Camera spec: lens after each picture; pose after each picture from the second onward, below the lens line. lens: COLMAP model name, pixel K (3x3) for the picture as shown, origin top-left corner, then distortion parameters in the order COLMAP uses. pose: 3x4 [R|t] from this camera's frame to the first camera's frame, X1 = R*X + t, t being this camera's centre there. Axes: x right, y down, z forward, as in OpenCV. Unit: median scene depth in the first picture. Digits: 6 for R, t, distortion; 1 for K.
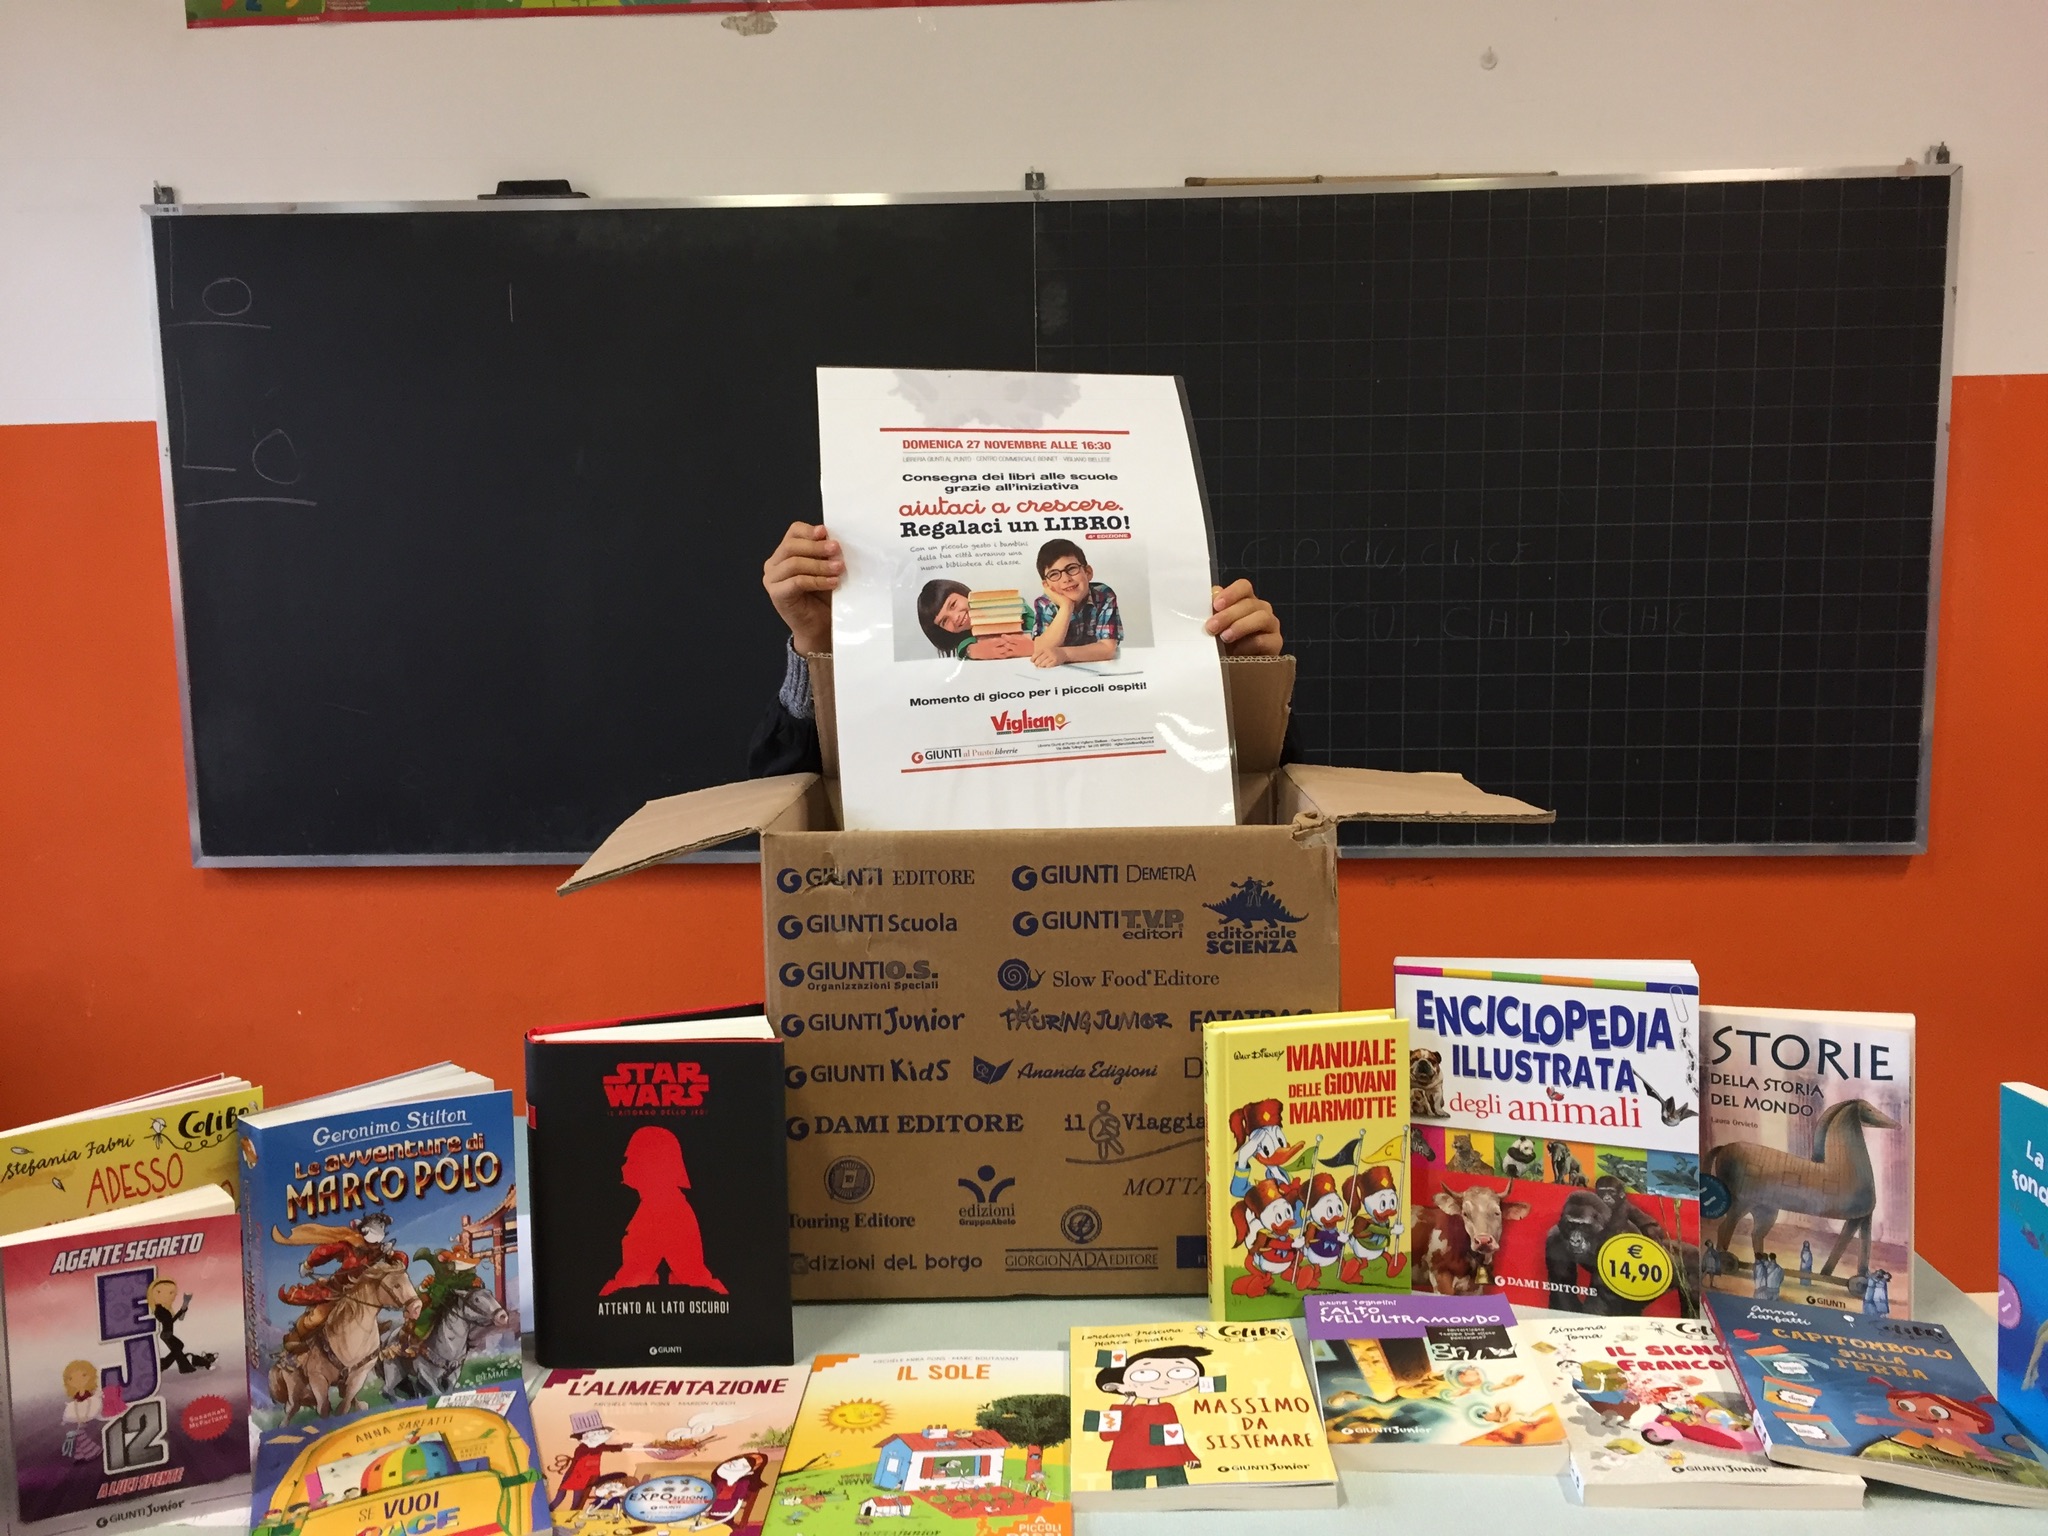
lens RADIAL K [[1768.8, 0, 1024.0], [0, 1768.8, 768.0], [0, 0, 1]] dist [0.083855, -0.124490]
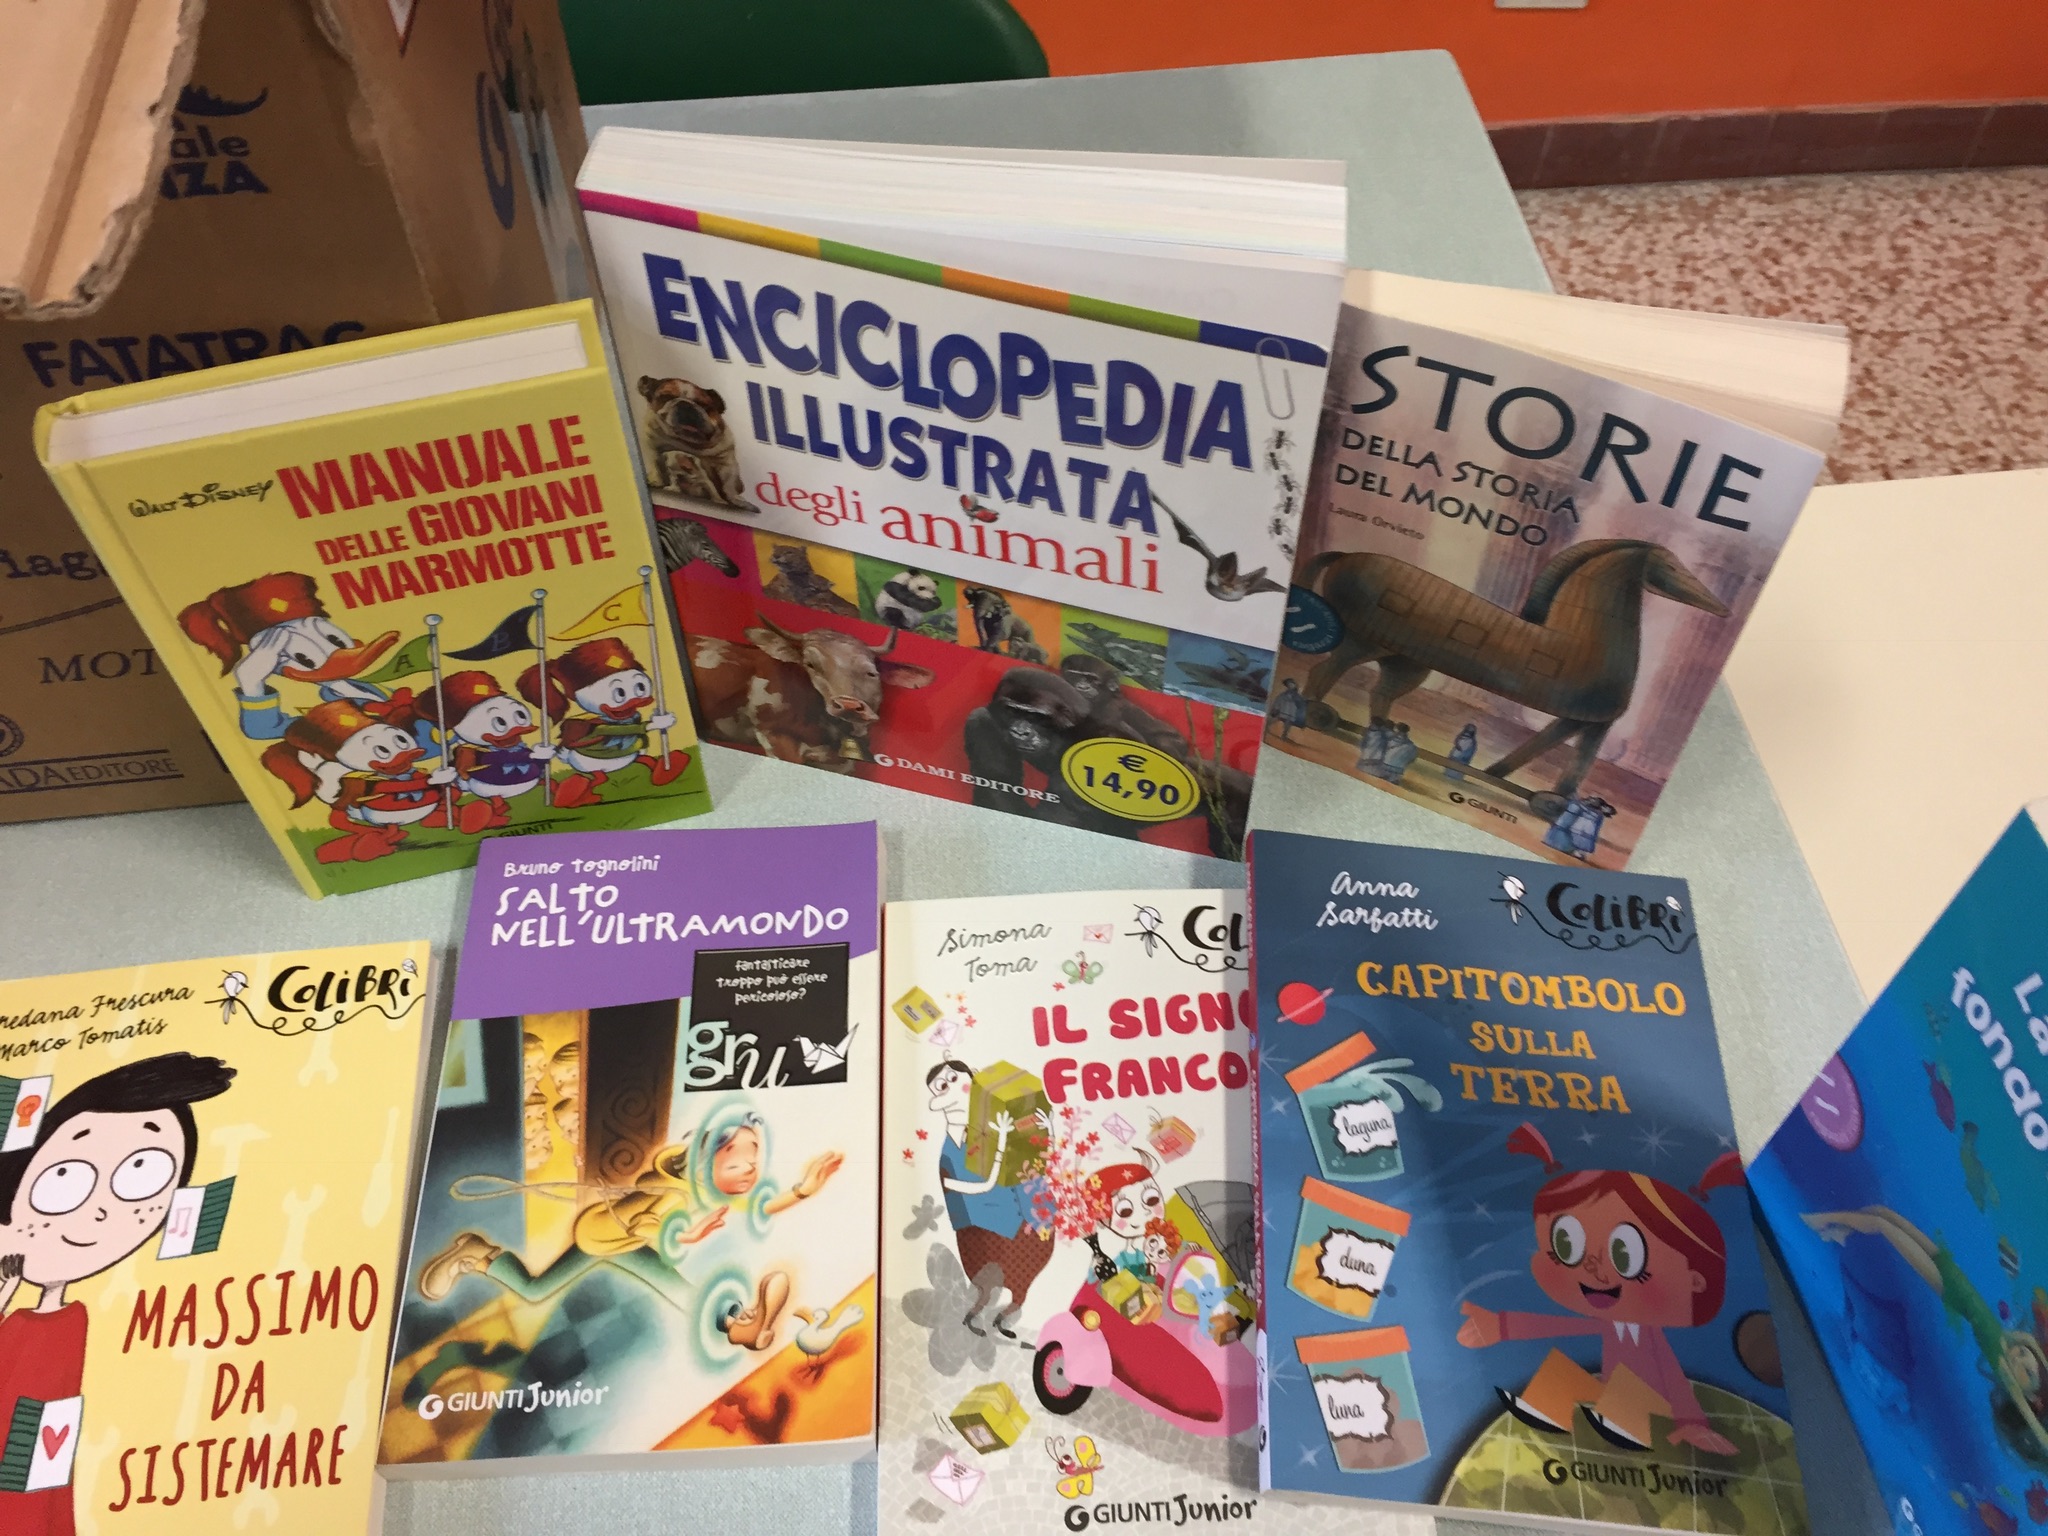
lens RADIAL K [[1768.8, 0, 1024.0], [0, 1768.8, 768.0], [0, 0, 1]] dist [0.083855, -0.124490]
pose [[0.990053, -0.086239, 0.111170, 0.260822], [-0.022455, 0.683153, 0.729930, -0.082644], [-0.138895, -0.725165, 0.674421, 0.683054]]
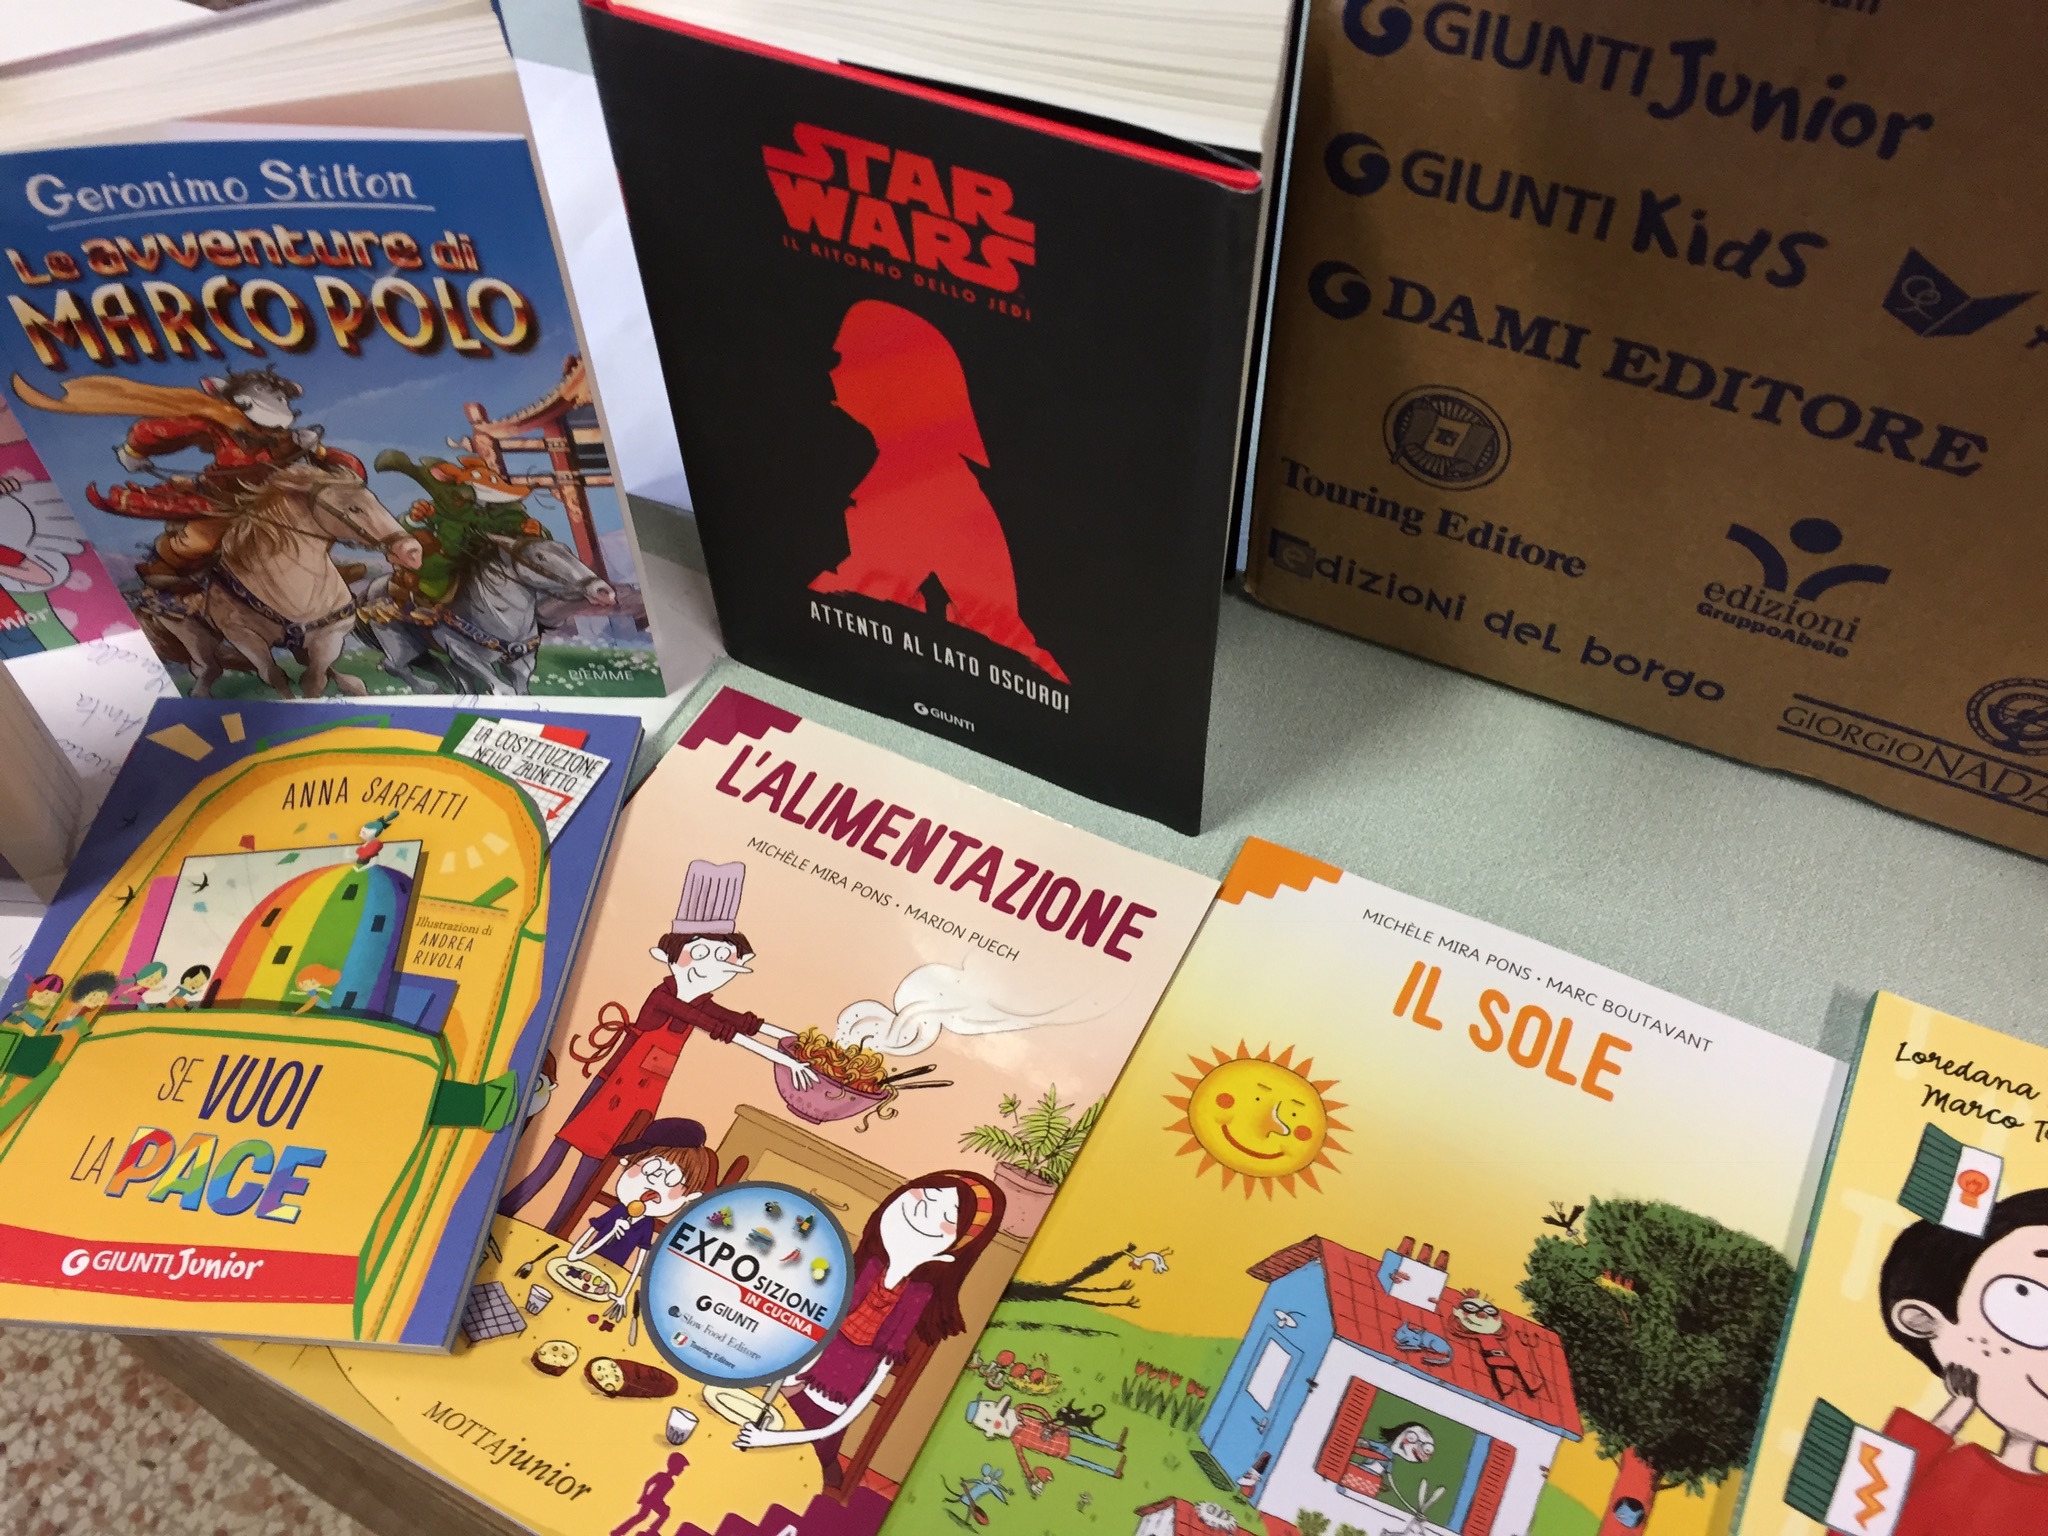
lens RADIAL K [[1761.2, 0, 1004.7], [0, 1761.2, 766.7], [0, 0, 1]] dist [0.086120, -0.139001]
pose [[0.895446, 0.346368, -0.279654, -0.054051], [-0.041667, 0.690647, 0.721990, 0.005110], [0.443216, -0.634851, 0.632870, 0.701751]]
